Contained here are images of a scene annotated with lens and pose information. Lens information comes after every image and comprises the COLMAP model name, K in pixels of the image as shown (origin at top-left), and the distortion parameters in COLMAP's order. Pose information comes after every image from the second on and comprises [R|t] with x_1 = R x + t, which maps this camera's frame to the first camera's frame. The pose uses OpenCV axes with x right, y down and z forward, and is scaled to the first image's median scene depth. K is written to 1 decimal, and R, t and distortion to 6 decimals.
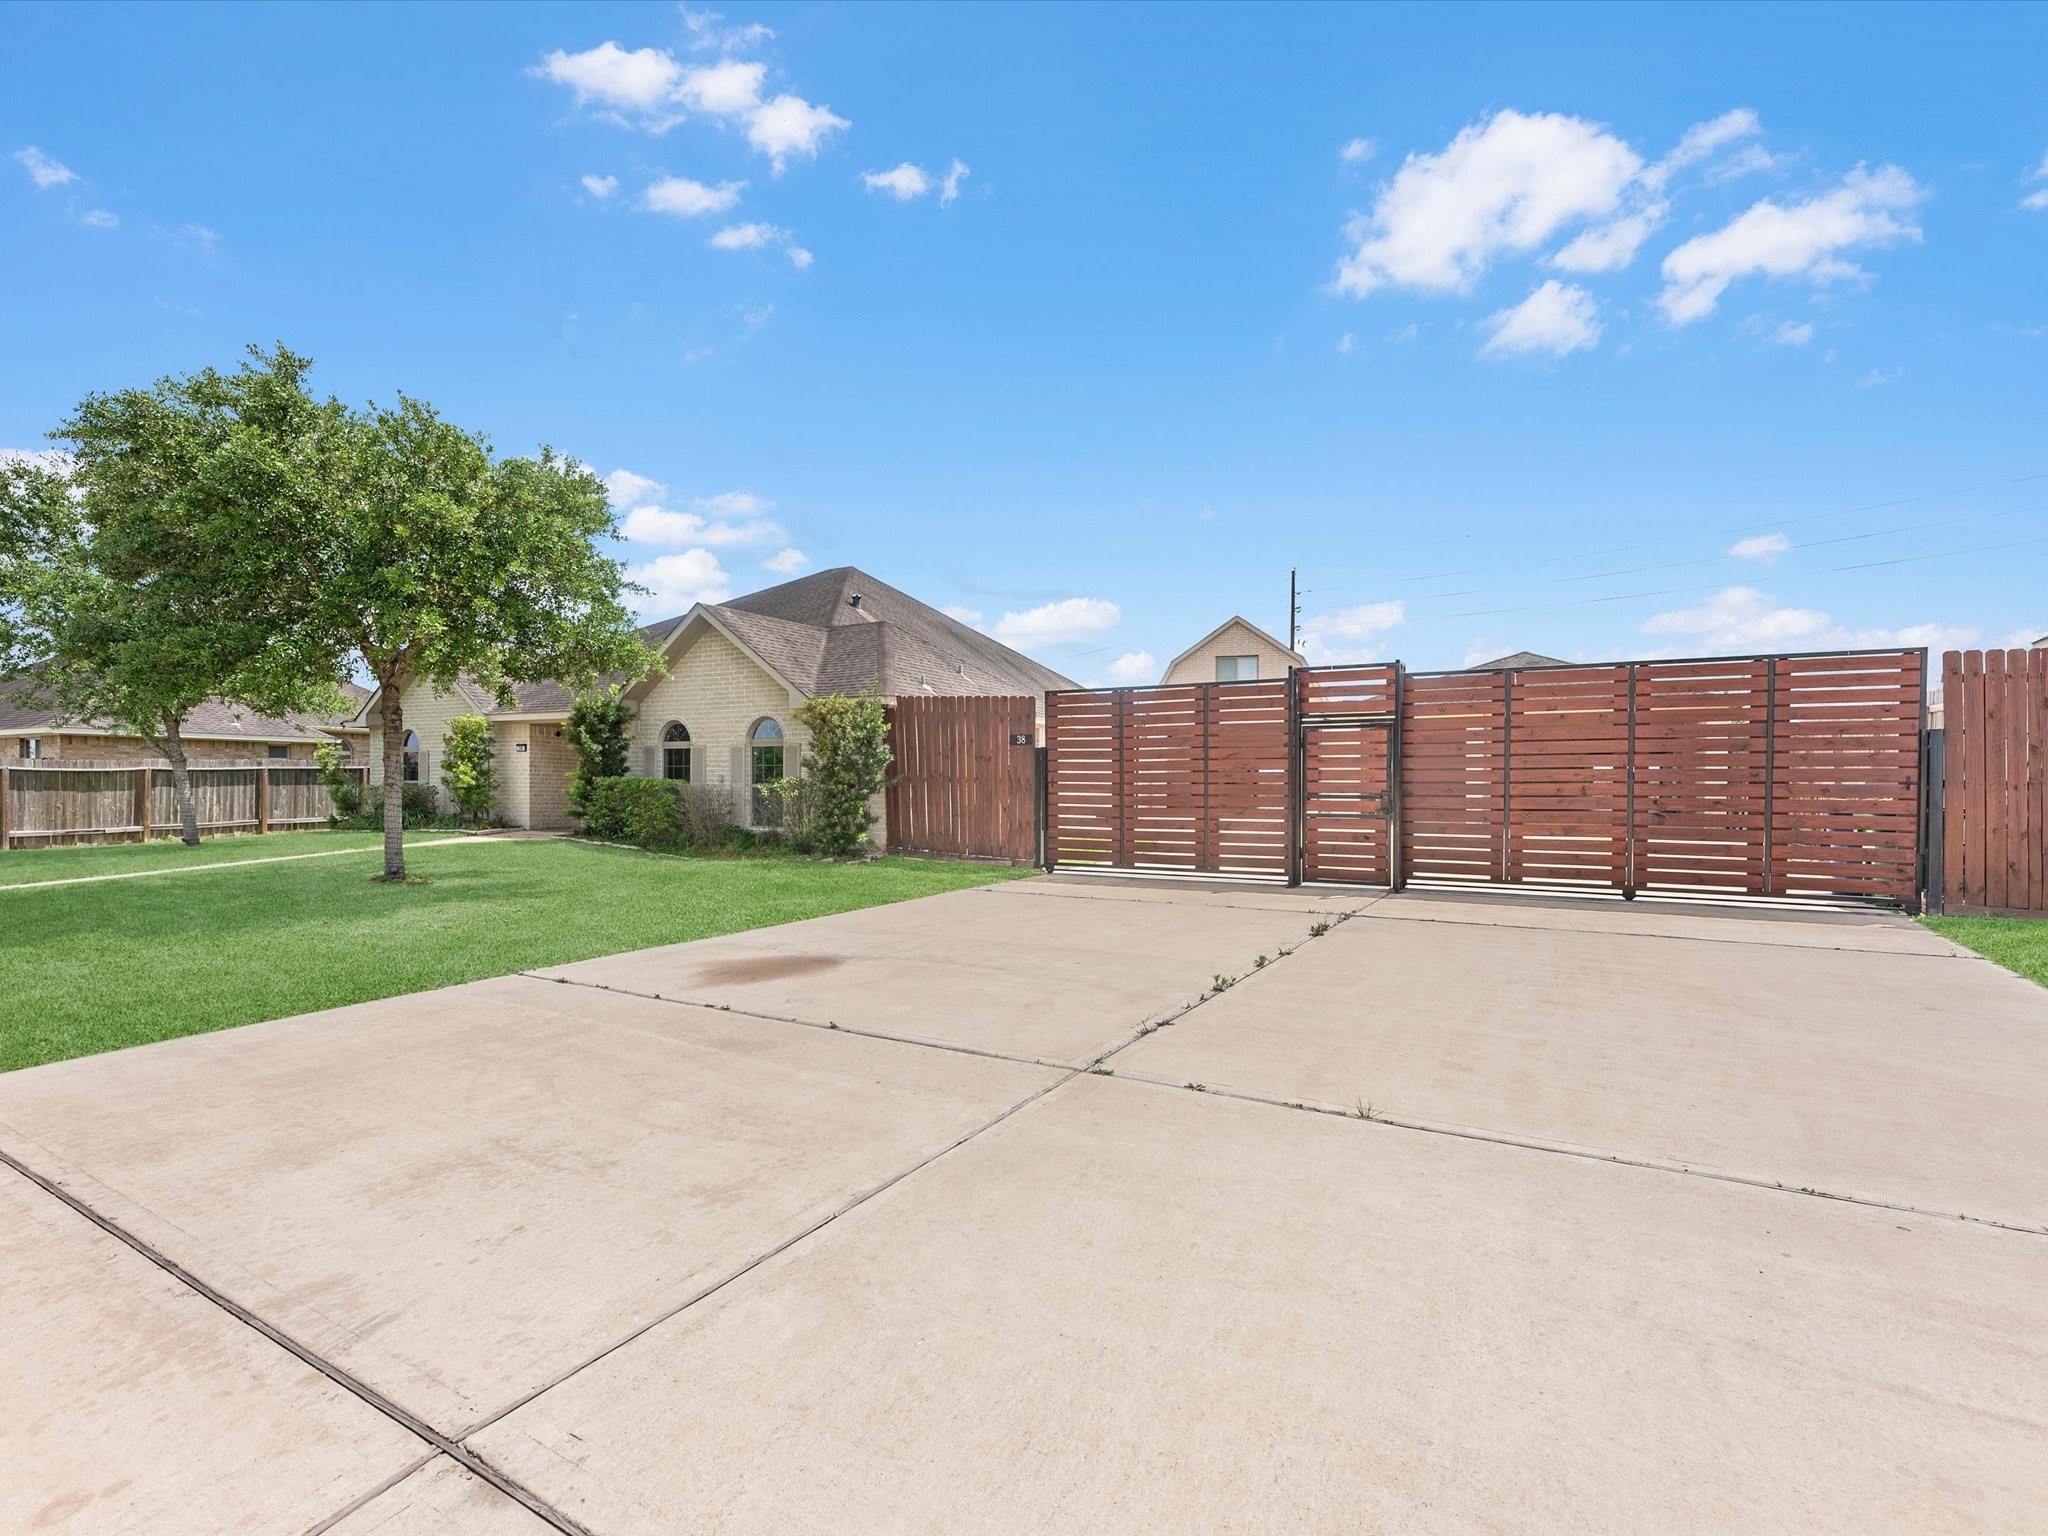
lens RADIAL K [[959.1, 0, 1026.7], [0, 959.1, 791.3], [0, 0, 1]] dist [-0.003678, -0.000150]
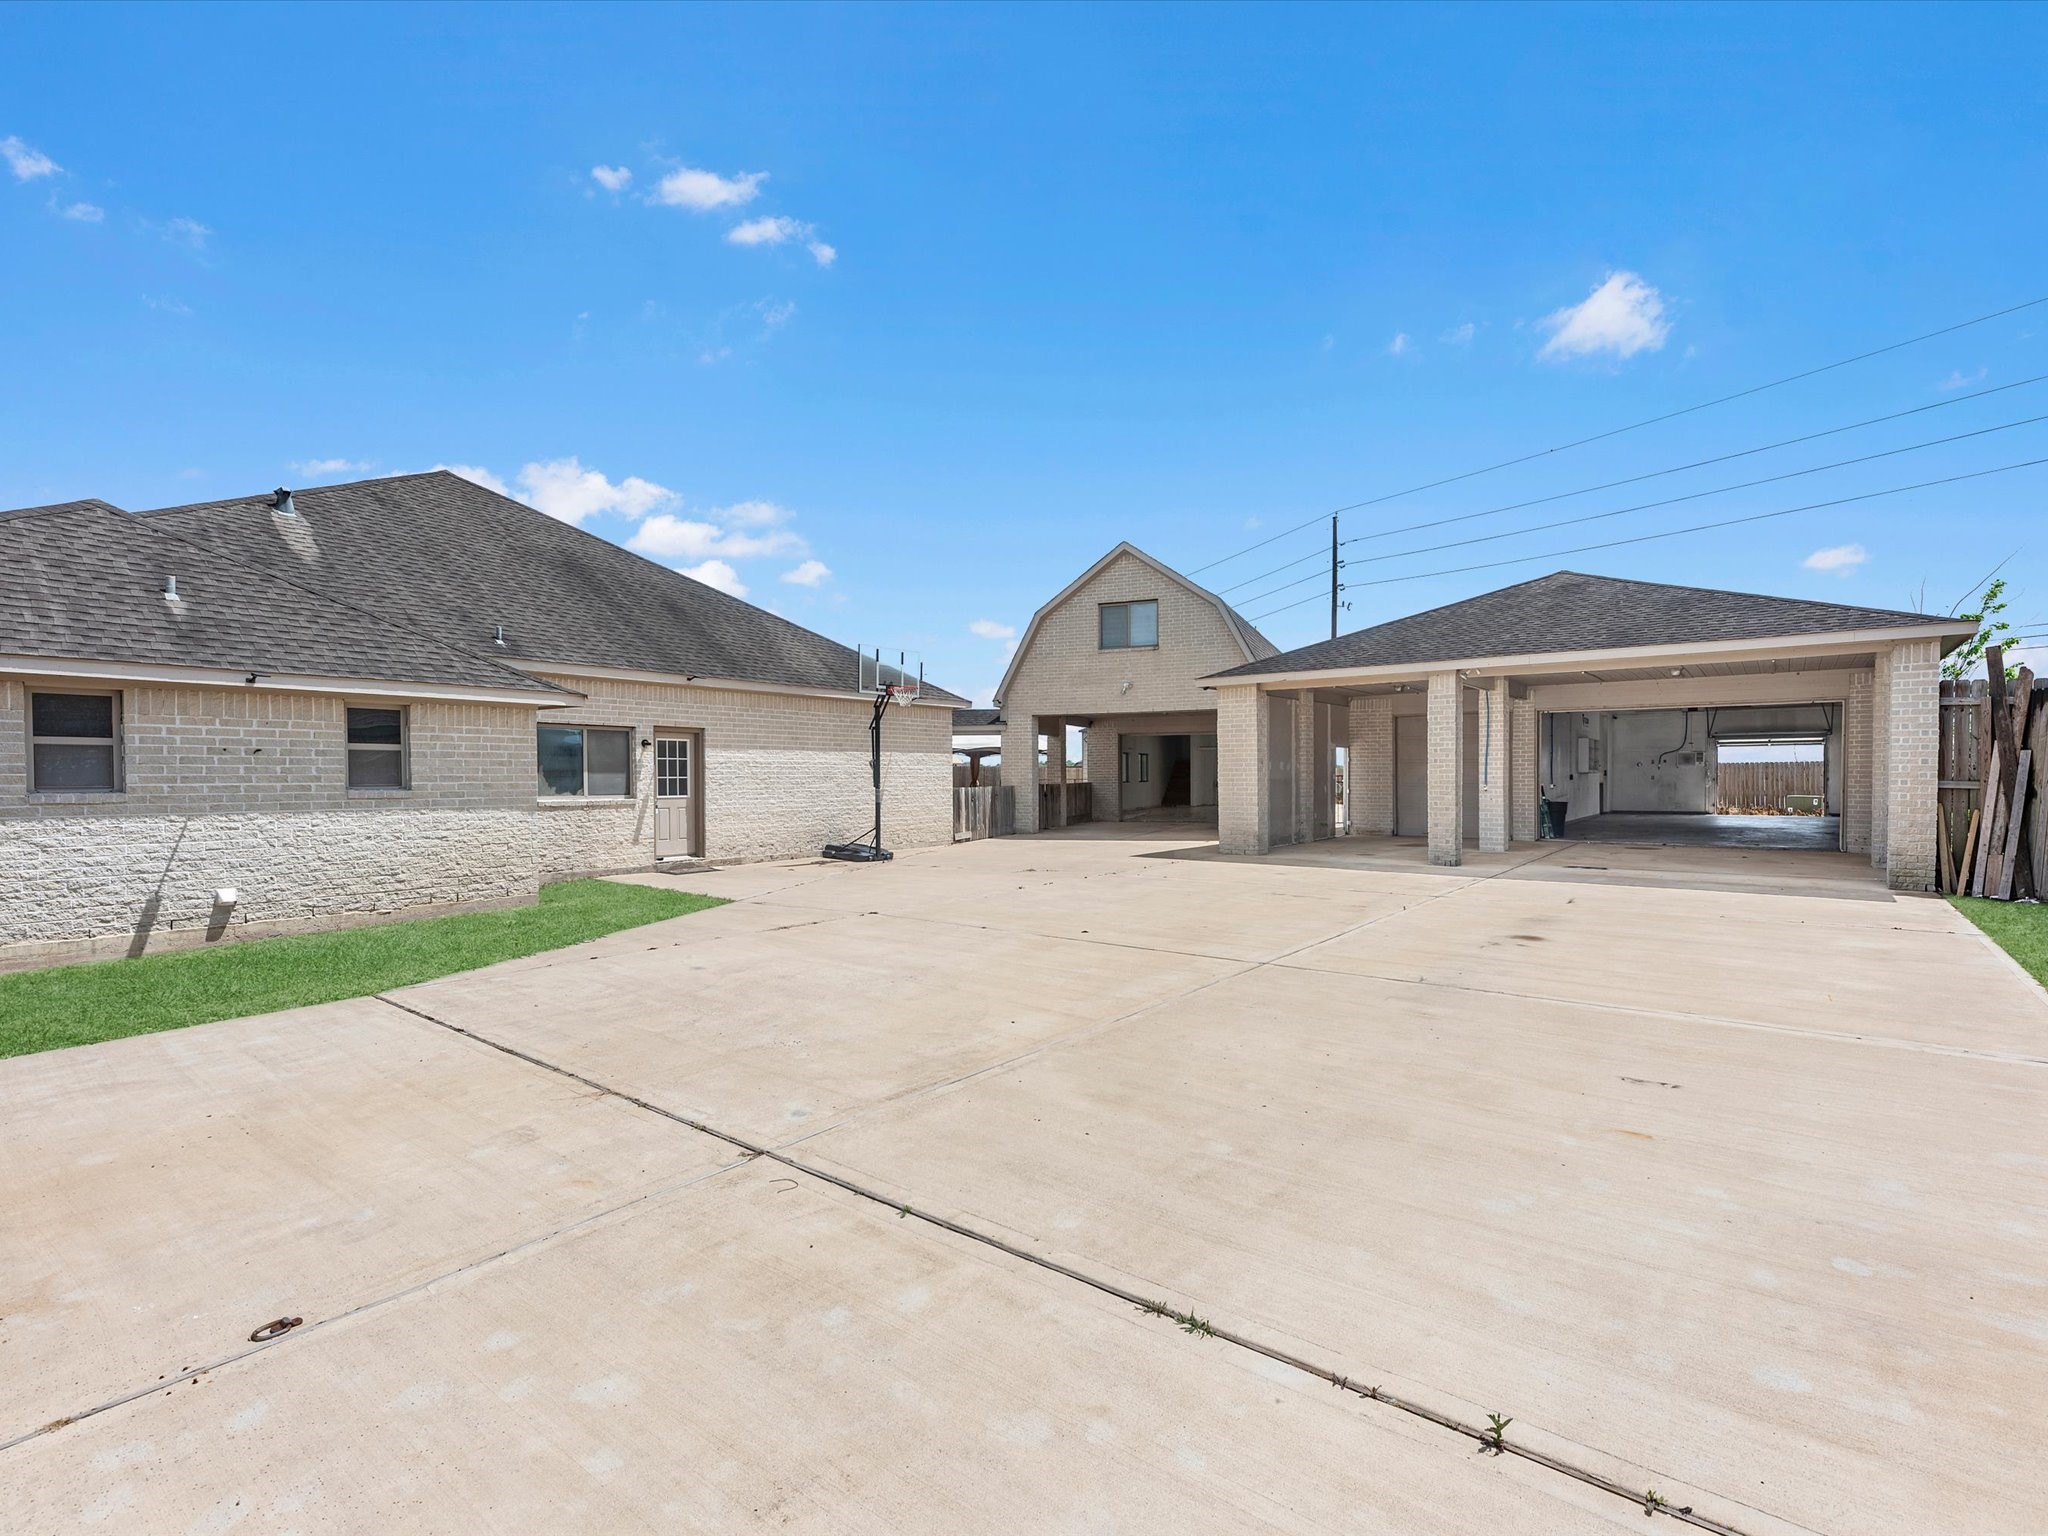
lens RADIAL K [[948.0, 0, 1028.2], [0, 948.0, 786.3], [0, 0, 1]] dist [-0.003858, 0.000348]
pose [[0.990919, -0.010772, -0.134026, 1.789179], [0.011319, 0.999930, 0.003326, -0.100009], [0.133980, -0.004812, 0.990972, 2.440951]]
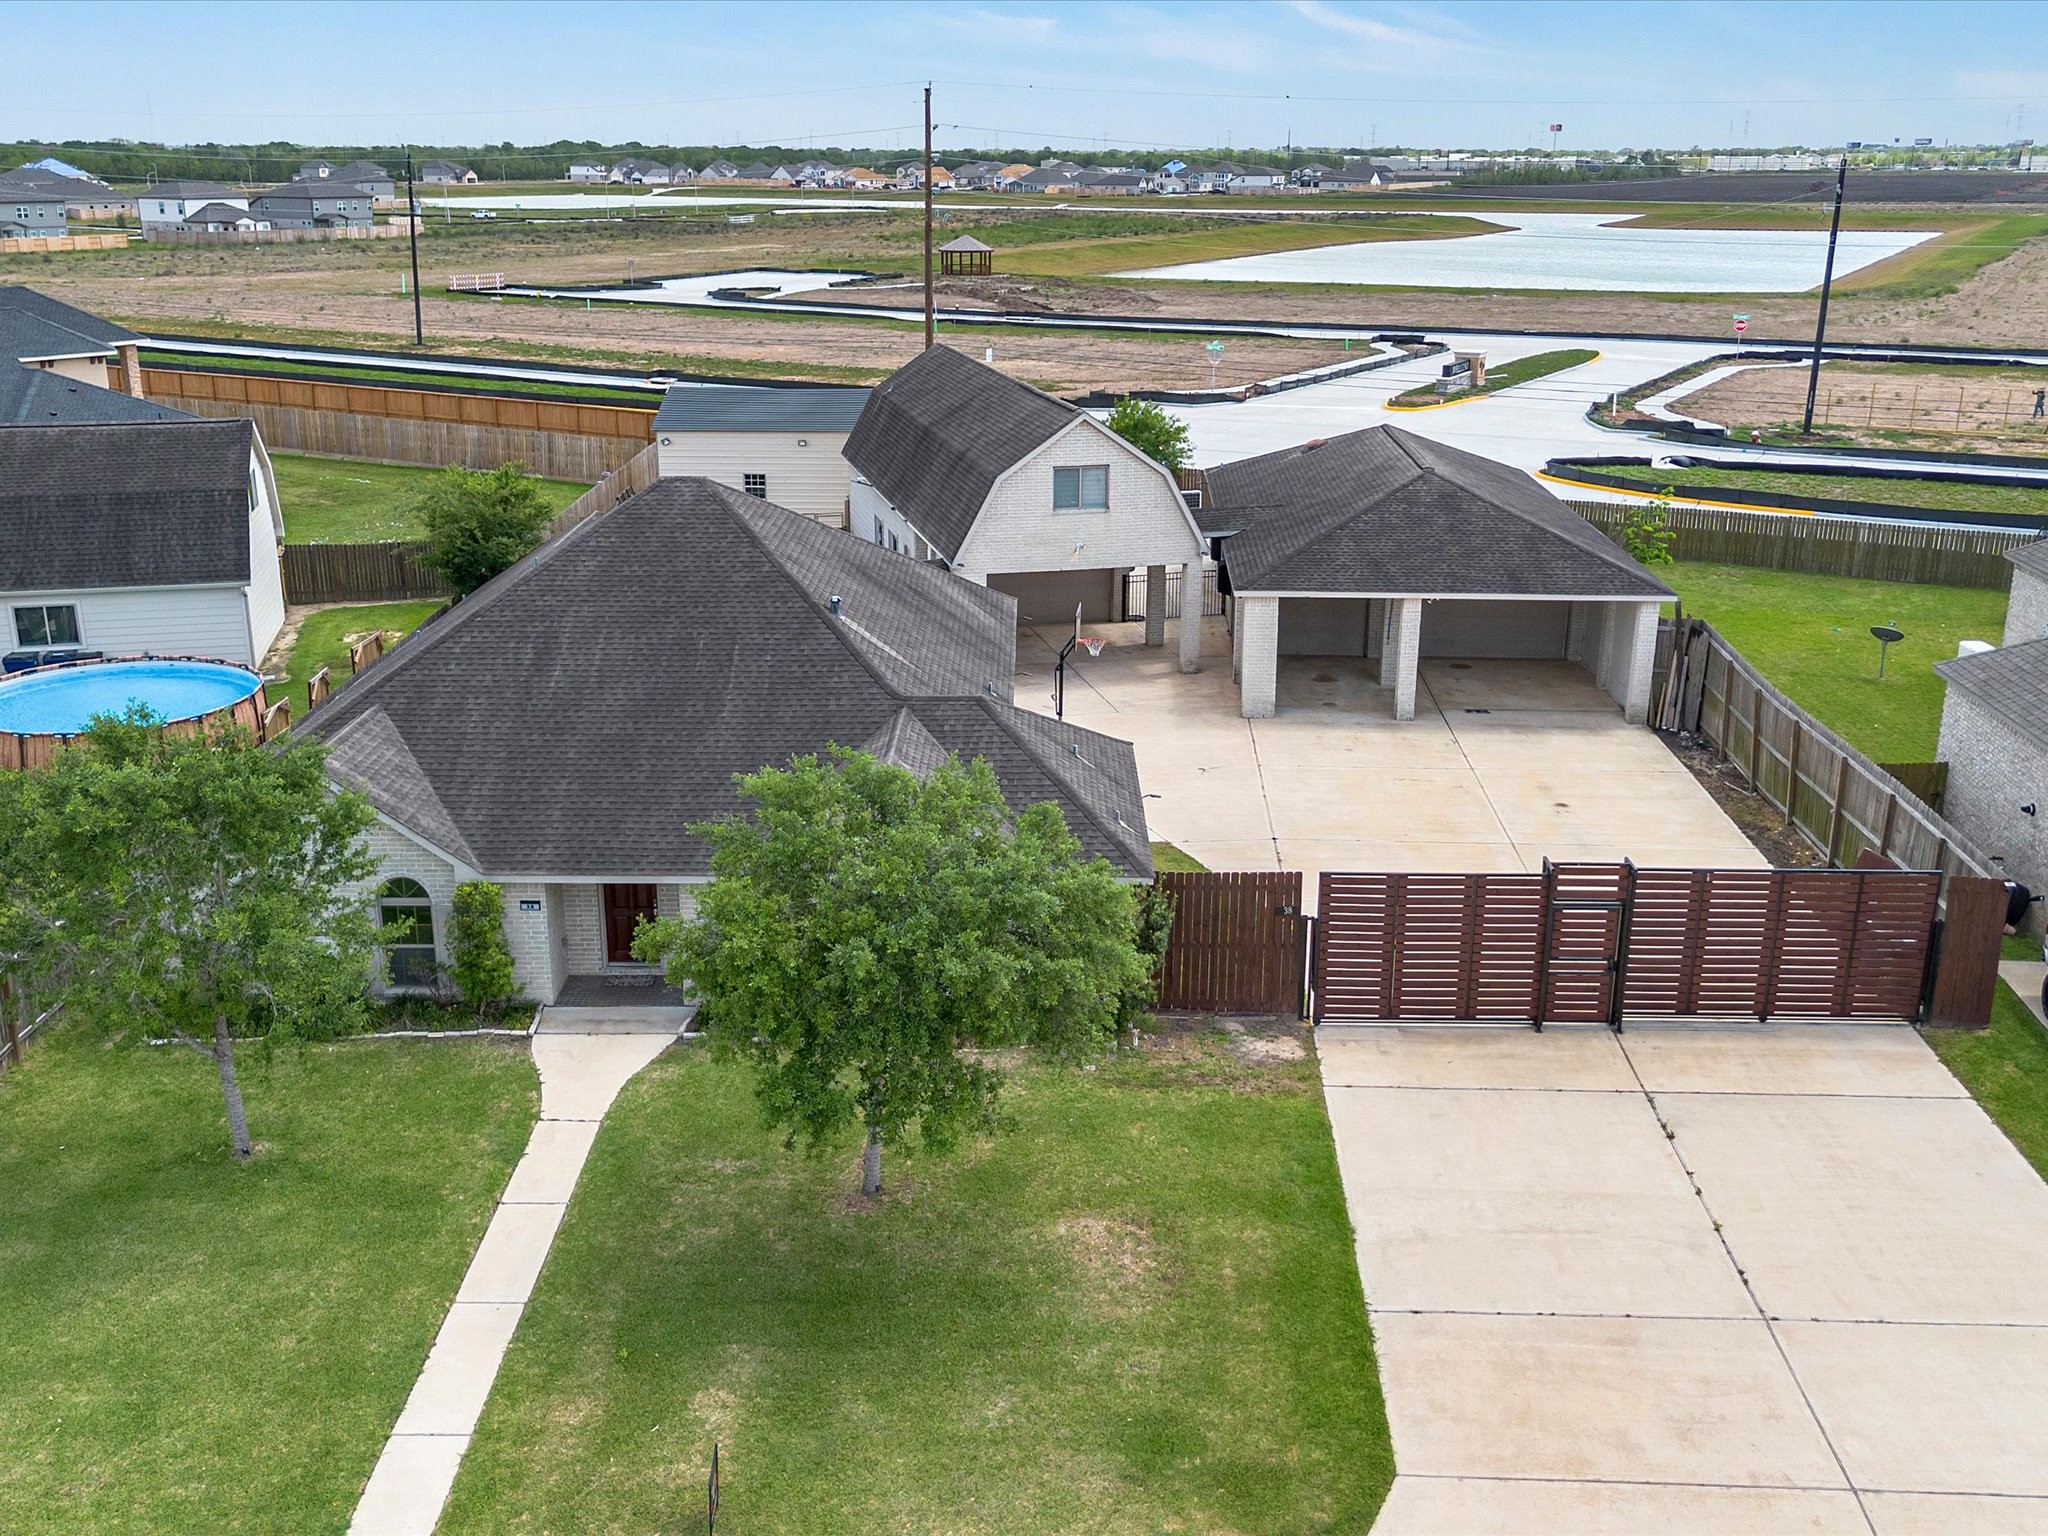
lens RADIAL K [[1974.4, 0, 1024.0], [0, 1974.4, 768.0], [0, 0, 1]] dist [0.000376, 0.000953]
pose [[0.880685, -0.142336, 0.451813, -3.870487], [0.005604, 0.956853, 0.290518, -2.652286], [-0.473670, -0.253323, 0.843484, -2.083718]]
